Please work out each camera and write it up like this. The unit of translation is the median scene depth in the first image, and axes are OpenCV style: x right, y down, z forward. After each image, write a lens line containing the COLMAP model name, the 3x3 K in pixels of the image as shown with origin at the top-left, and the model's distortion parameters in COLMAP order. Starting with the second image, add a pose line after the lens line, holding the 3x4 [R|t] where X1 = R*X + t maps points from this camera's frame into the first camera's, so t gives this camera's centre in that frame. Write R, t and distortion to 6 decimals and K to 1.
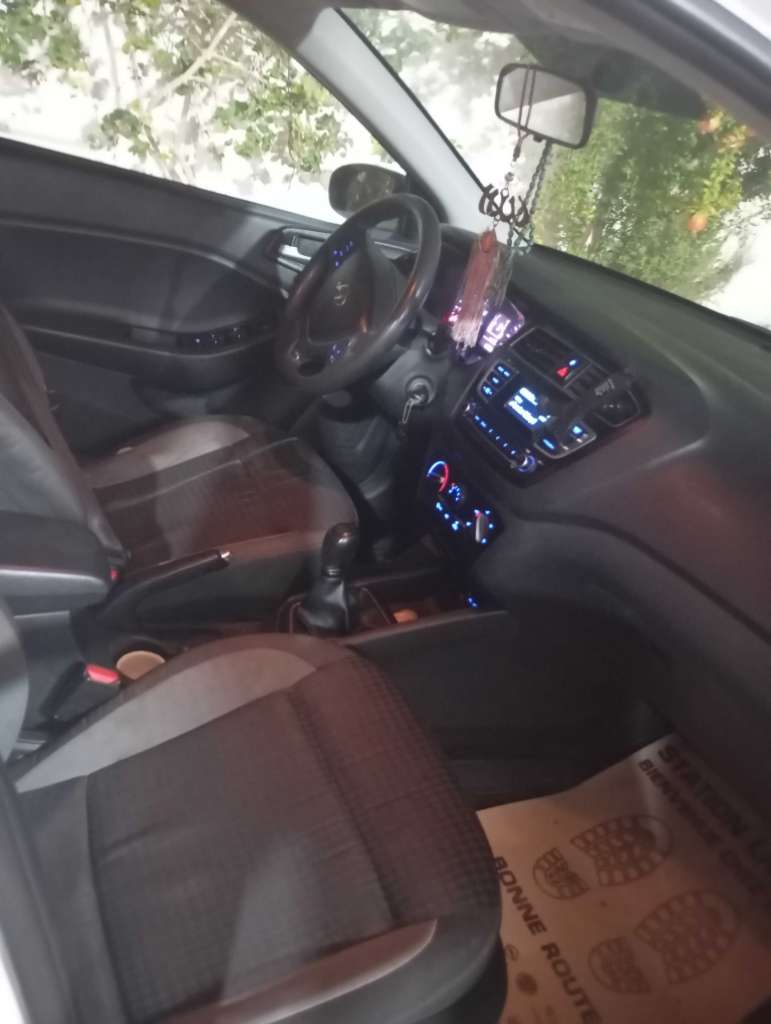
lens RADIAL K [[836.9, 0, 385.4], [0, 836.9, 492.0], [0, 0, 1]] dist [0.010394, -0.000376]
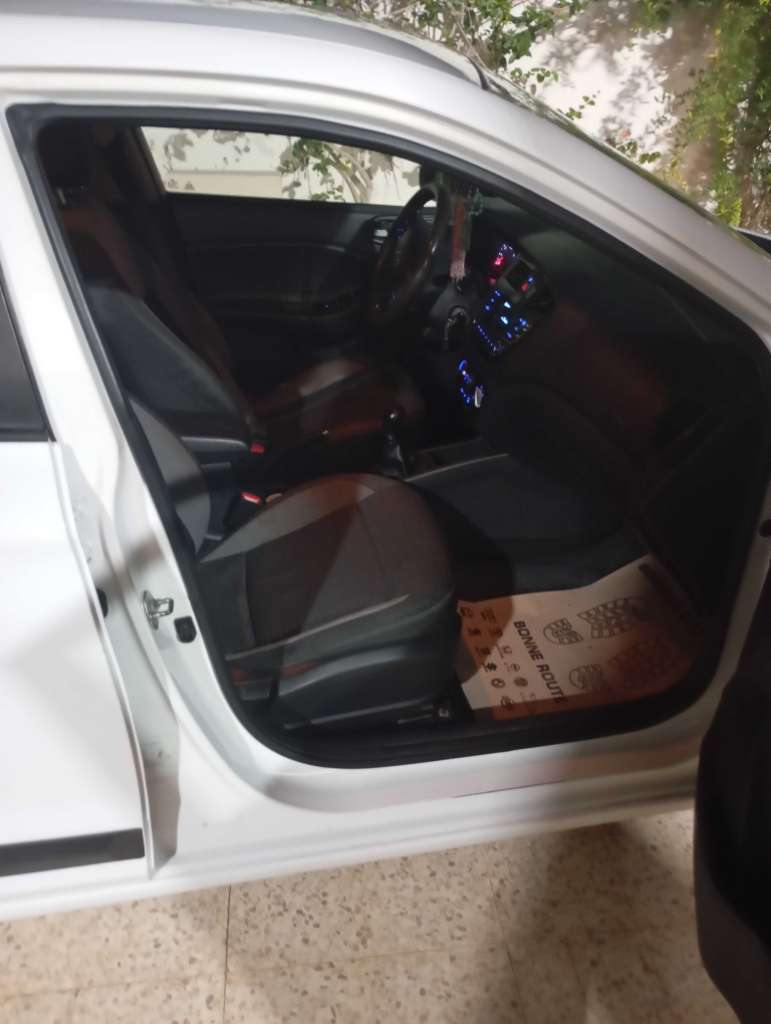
lens RADIAL K [[837.0, 0, 385.5], [0, 837.0, 512.0], [0, 0, 1]] dist [0.003196, 0.002101]
pose [[0.950016, -0.070997, -0.304020, 0.365148], [0.086104, 0.995615, 0.036557, 0.163208], [0.300092, -0.060907, 0.951964, -0.467277]]
